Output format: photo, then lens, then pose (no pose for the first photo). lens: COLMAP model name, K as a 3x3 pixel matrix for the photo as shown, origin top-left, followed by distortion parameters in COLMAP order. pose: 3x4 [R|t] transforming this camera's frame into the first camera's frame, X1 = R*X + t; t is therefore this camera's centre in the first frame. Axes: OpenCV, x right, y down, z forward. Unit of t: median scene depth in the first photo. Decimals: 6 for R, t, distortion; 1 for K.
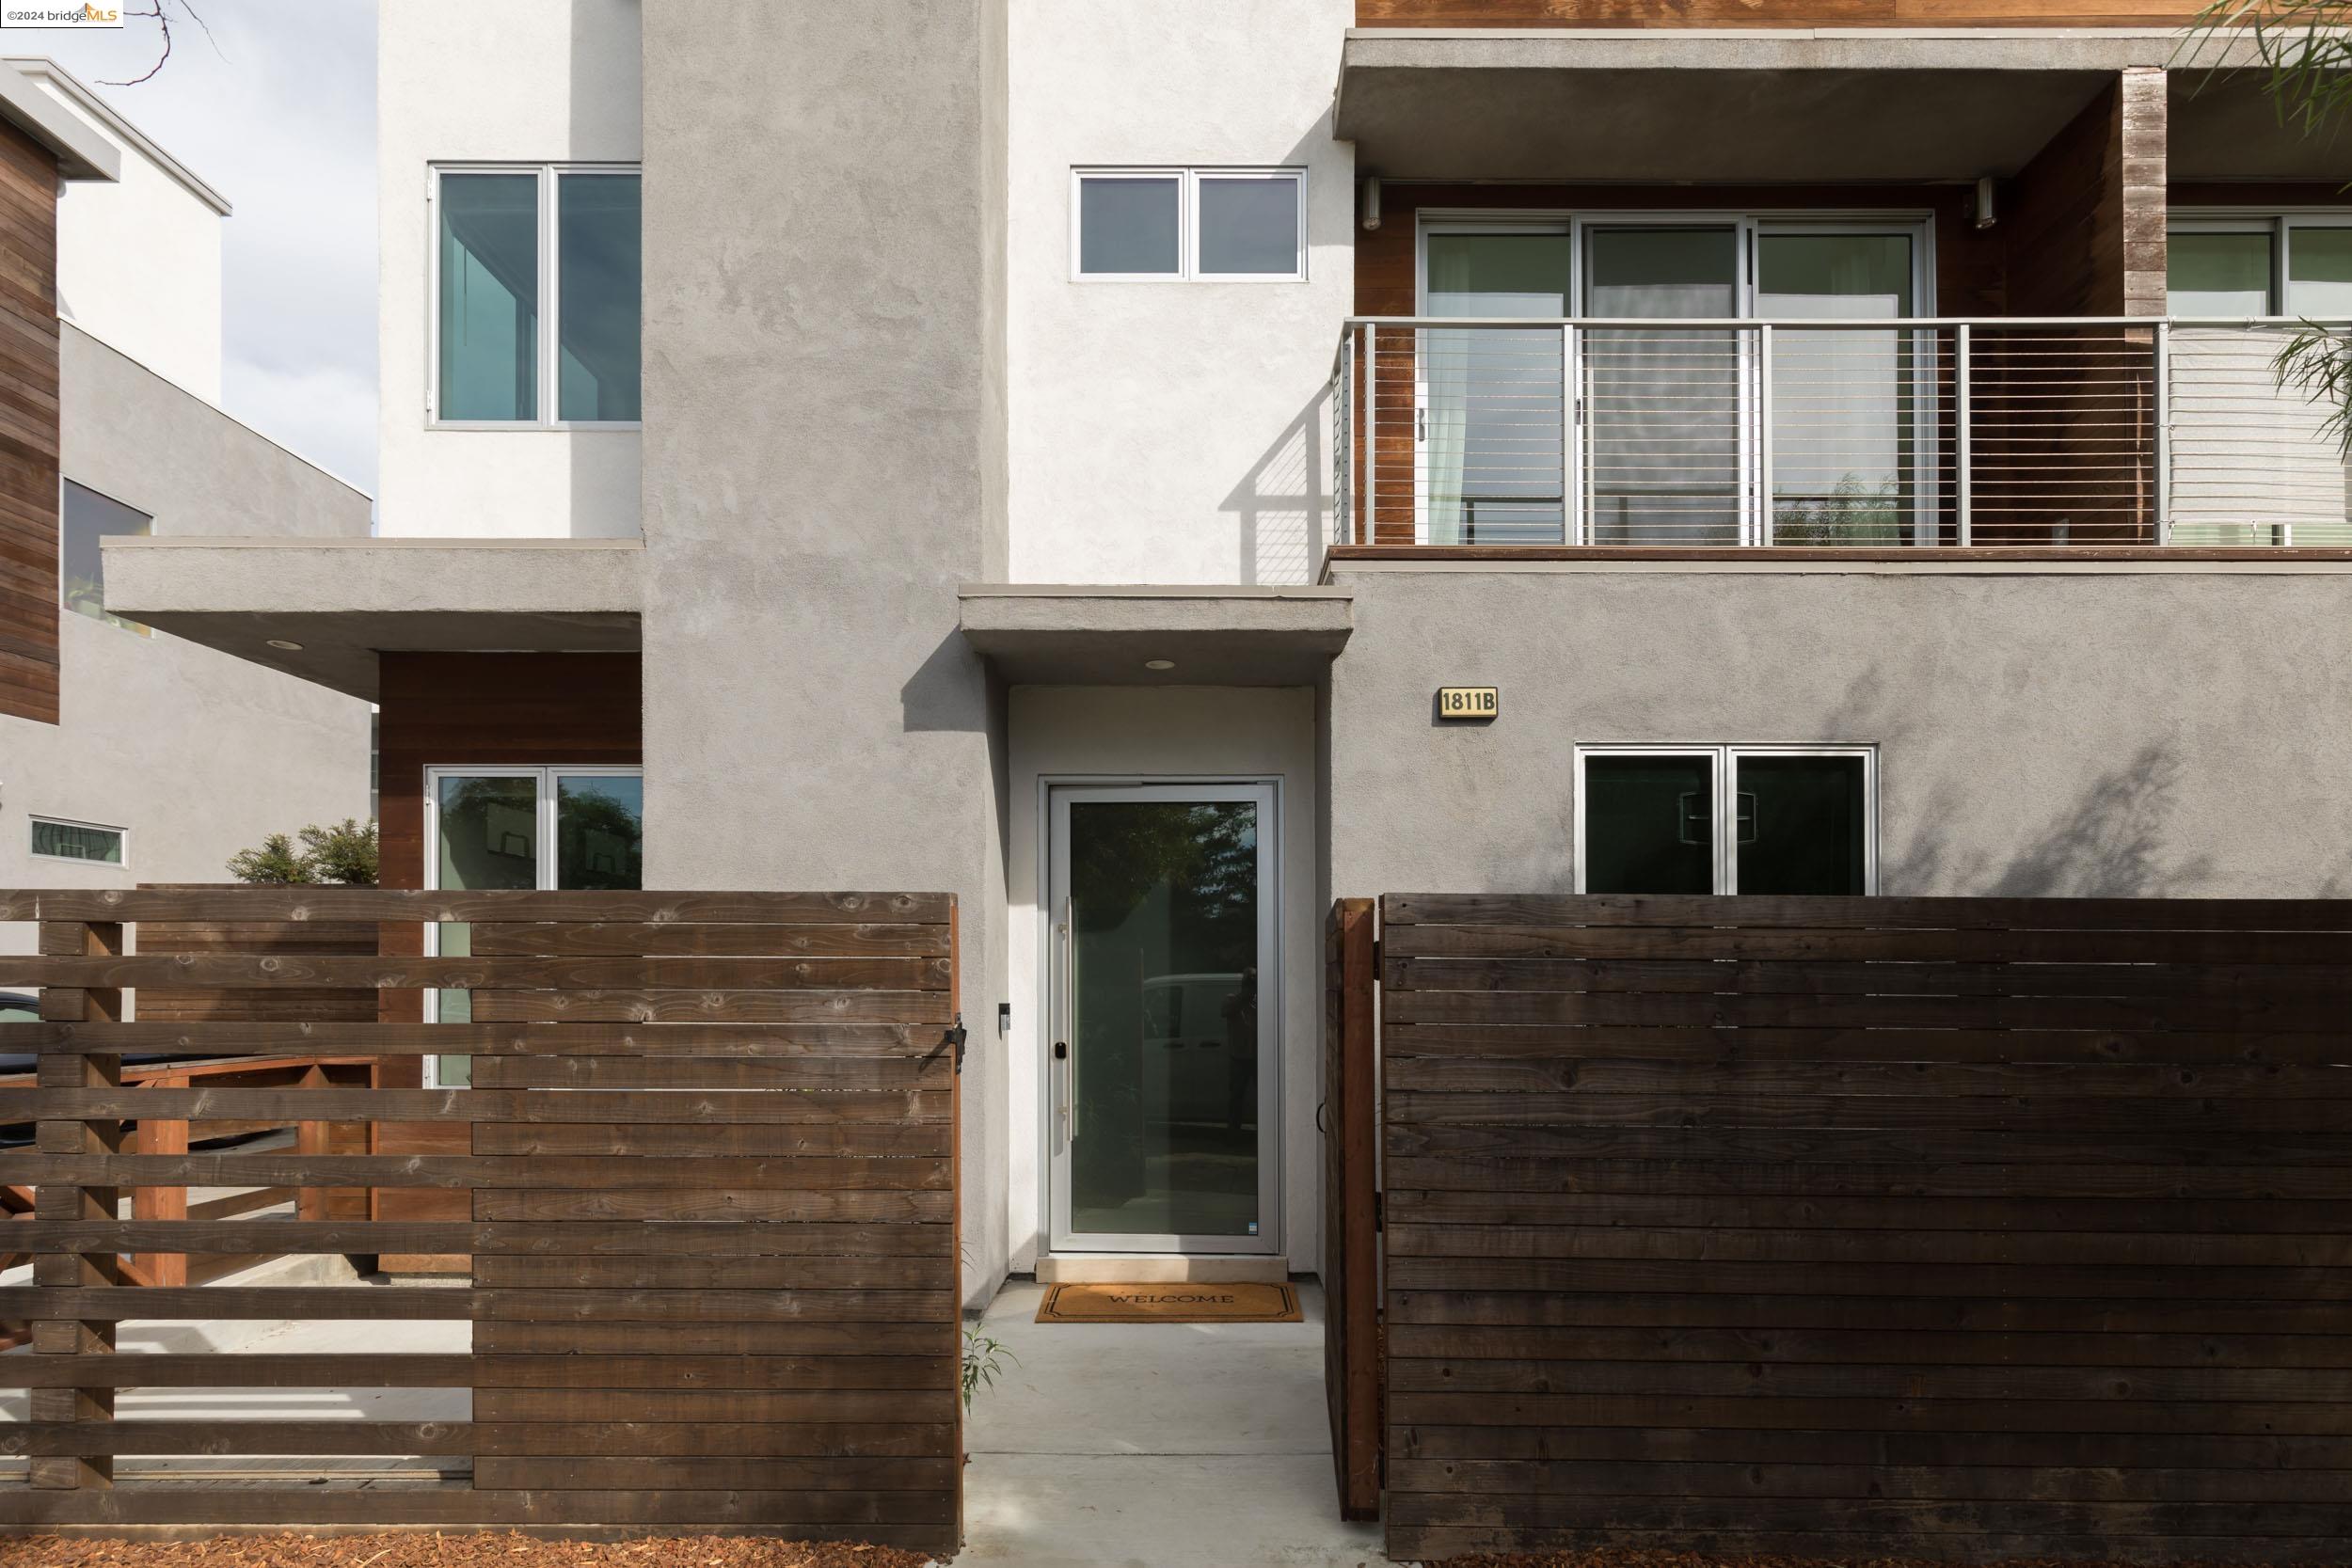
lens RADIAL K [[1107.7, 0, 1176.4], [0, 1107.7, 781.0], [0, 0, 1]] dist [-0.000129, 0.000048]
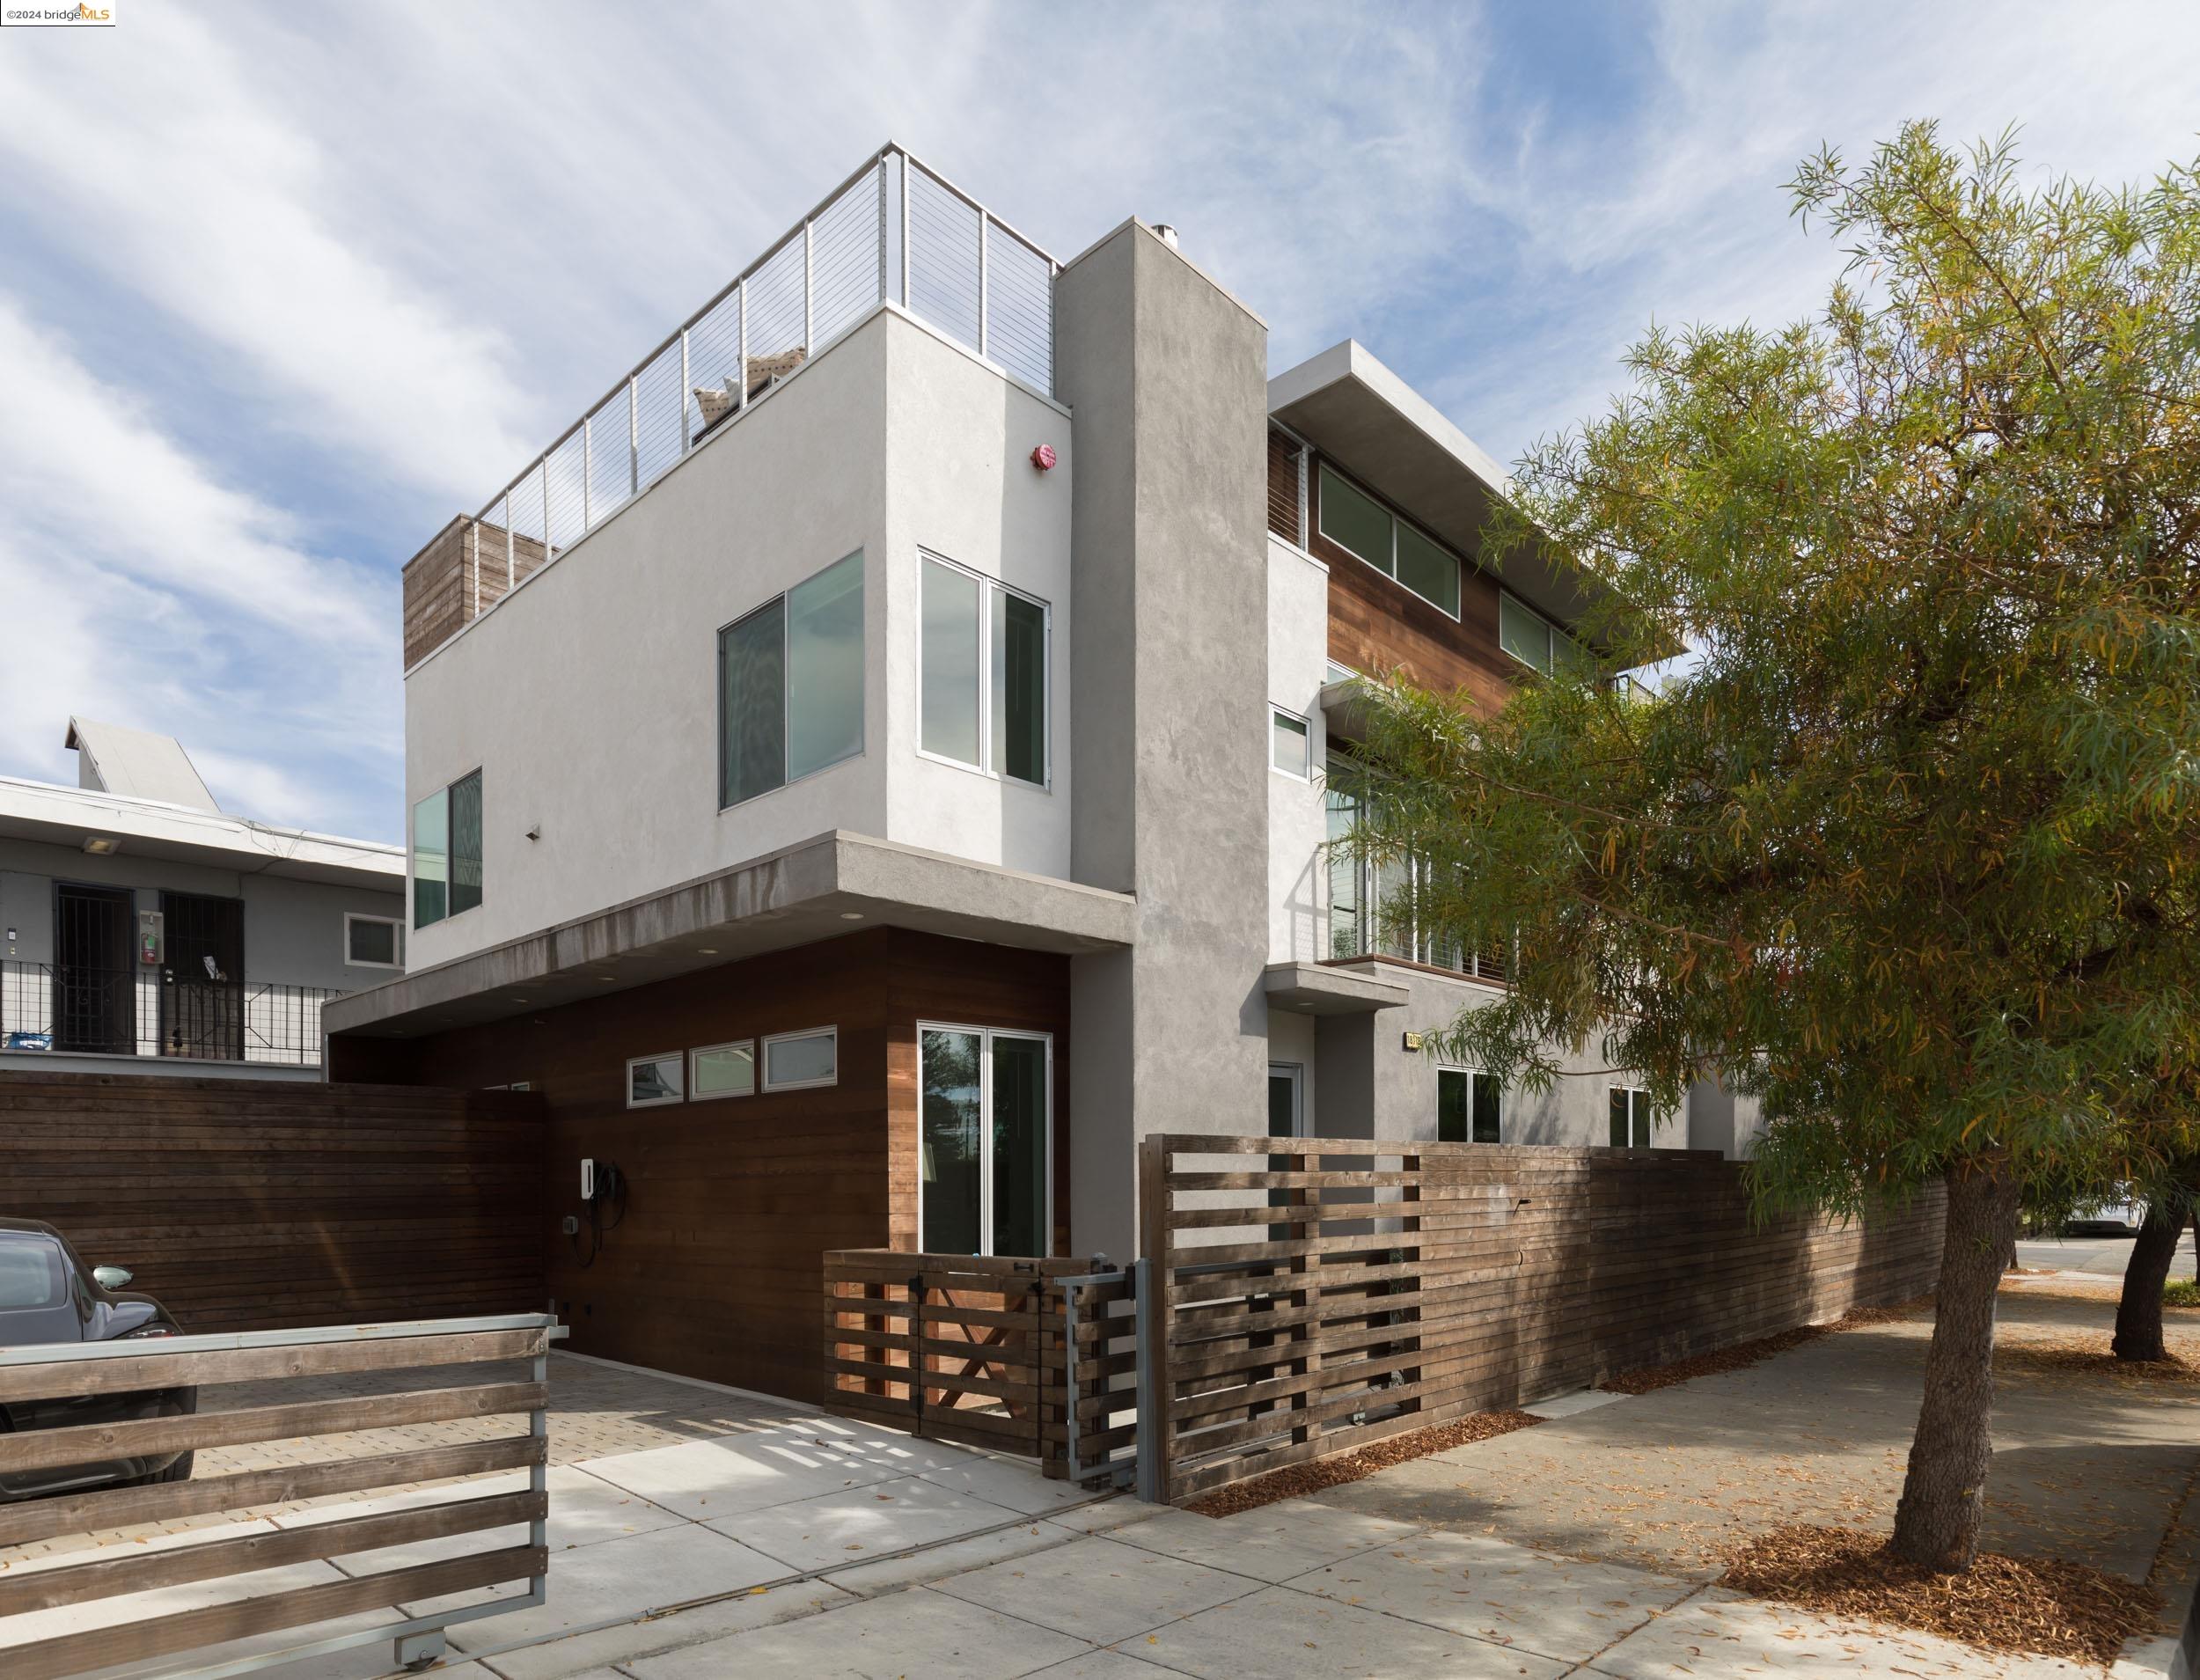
lens RADIAL K [[1329.8, 0, 1099.4], [0, 1329.8, 848.0], [0, 0, 1]] dist [0.000019, -0.000030]
pose [[0.680320, 0.169618, 0.713018, -1.867413], [-0.108554, 0.985441, -0.130849, -0.036158], [-0.724831, 0.011618, 0.688828, -0.258699]]
